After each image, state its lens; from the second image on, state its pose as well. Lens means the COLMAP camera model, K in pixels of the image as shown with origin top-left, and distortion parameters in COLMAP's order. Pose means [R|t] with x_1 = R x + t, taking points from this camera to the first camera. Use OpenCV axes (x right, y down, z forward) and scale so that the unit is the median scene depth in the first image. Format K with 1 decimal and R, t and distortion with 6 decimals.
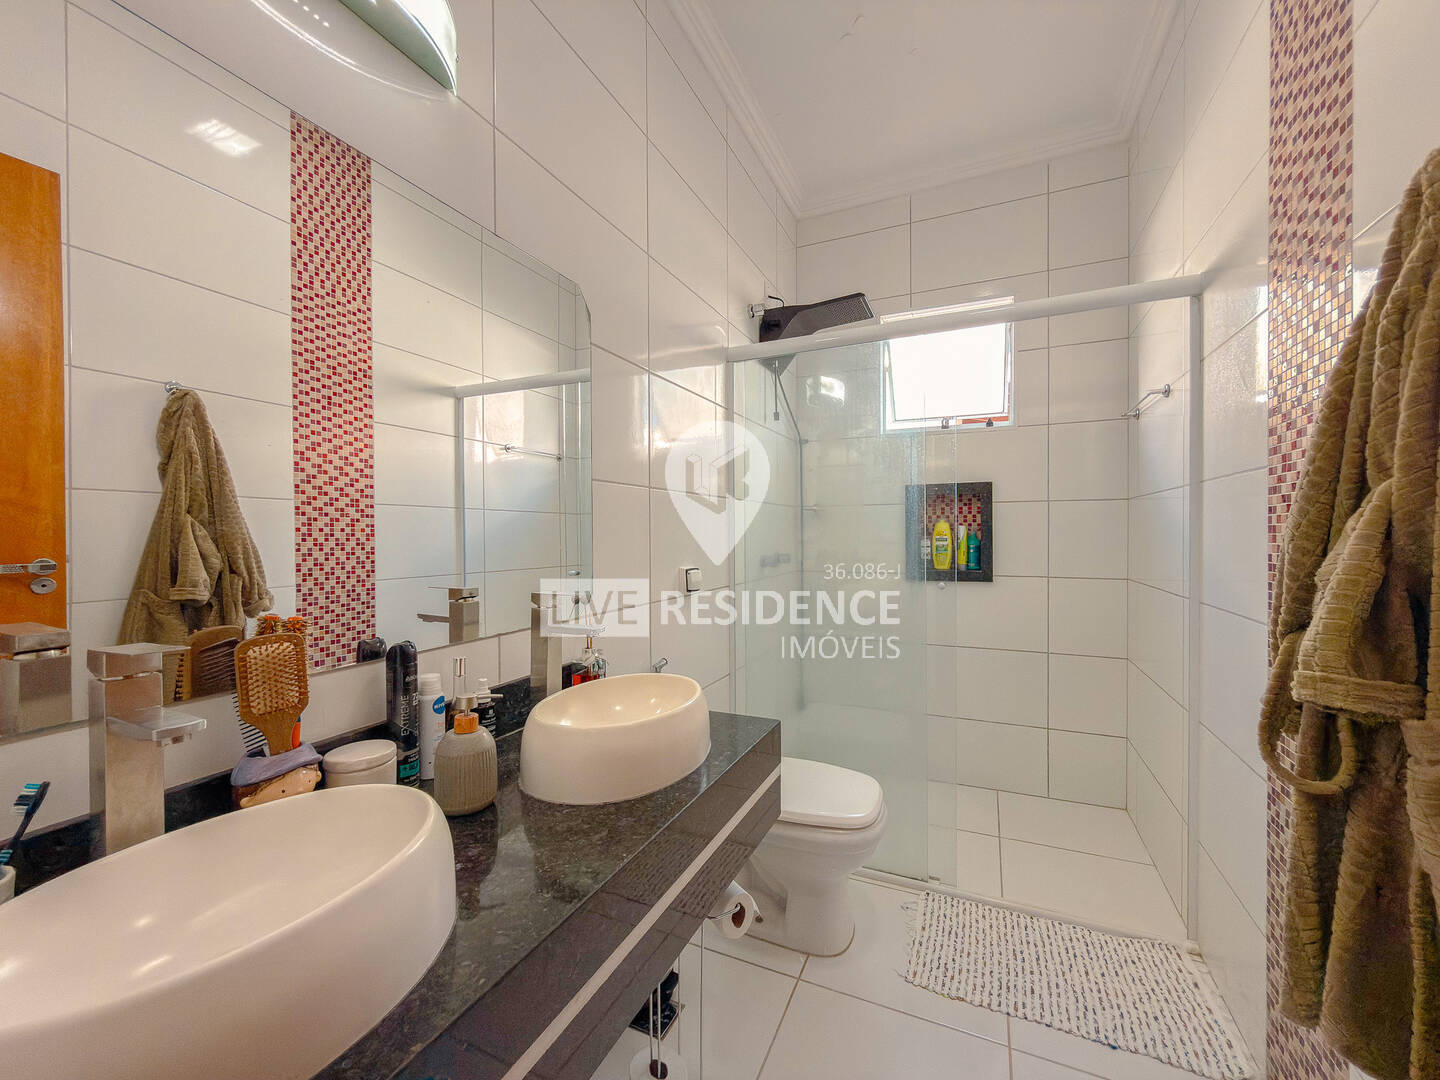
lens RADIAL K [[575.5, 0, 720.0], [0, 575.5, 540.0], [0, 0, 1]] dist [-0.001407, 0.000417]
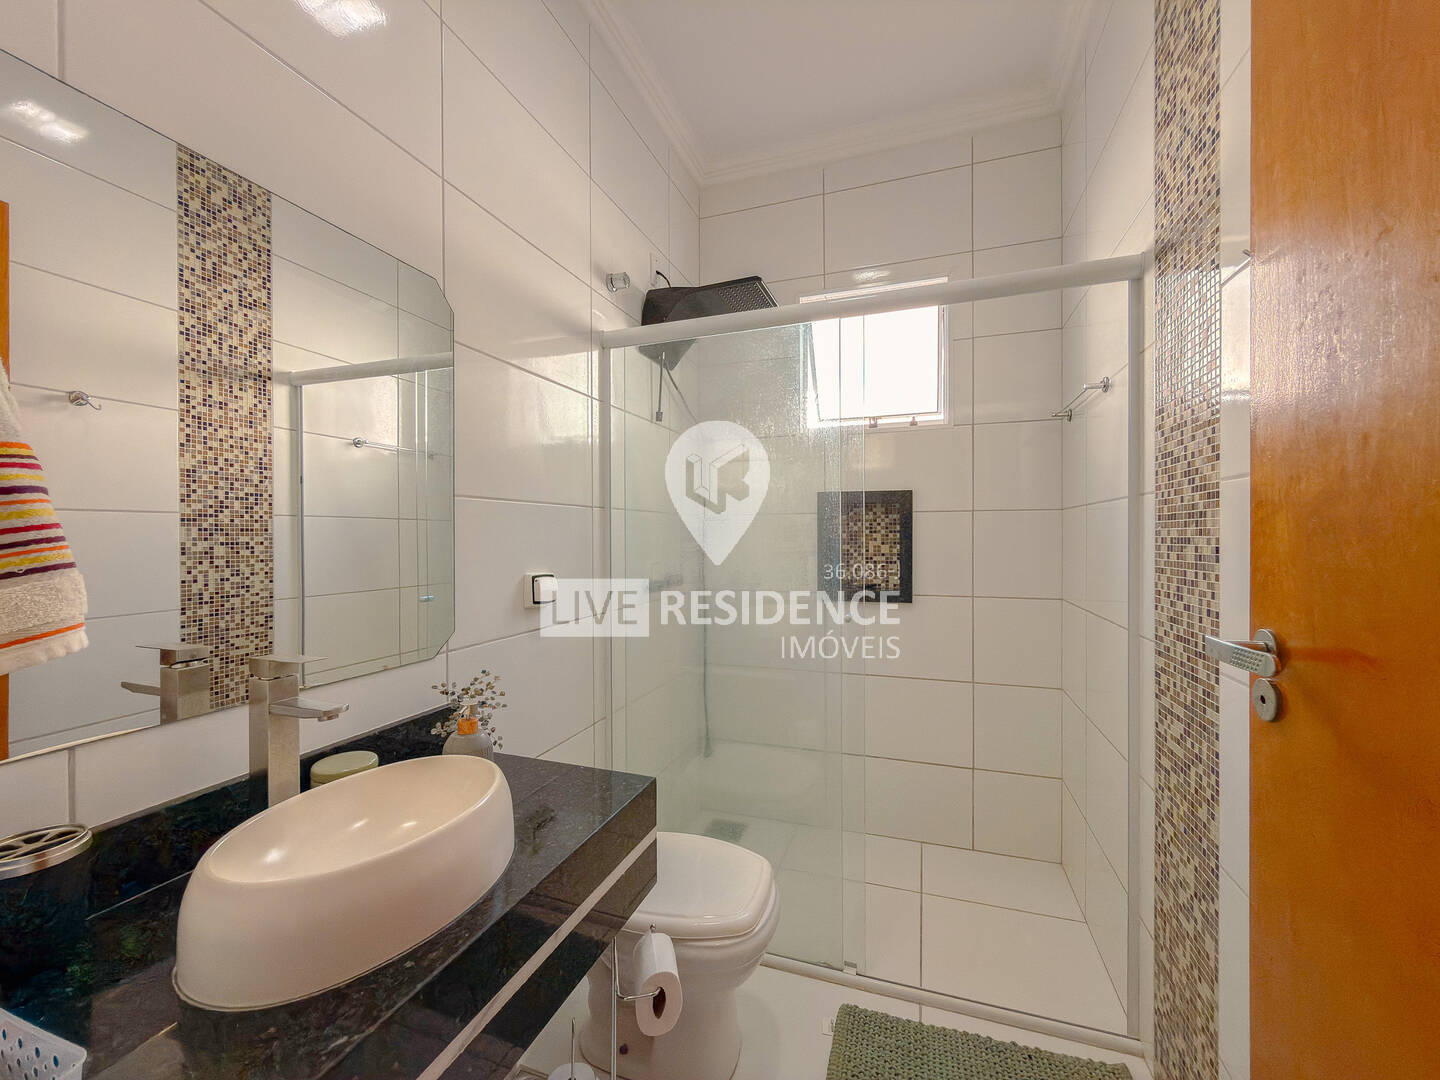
lens RADIAL K [[589.2, 0, 697.8], [0, 589.2, 541.3], [0, 0, 1]] dist [-0.000163, 0.000096]
pose [[0.998330, -0.003650, 0.057658, 0.097975], [0.003513, 0.999991, 0.002475, -0.027630], [-0.057666, -0.002269, 0.998333, 0.128609]]
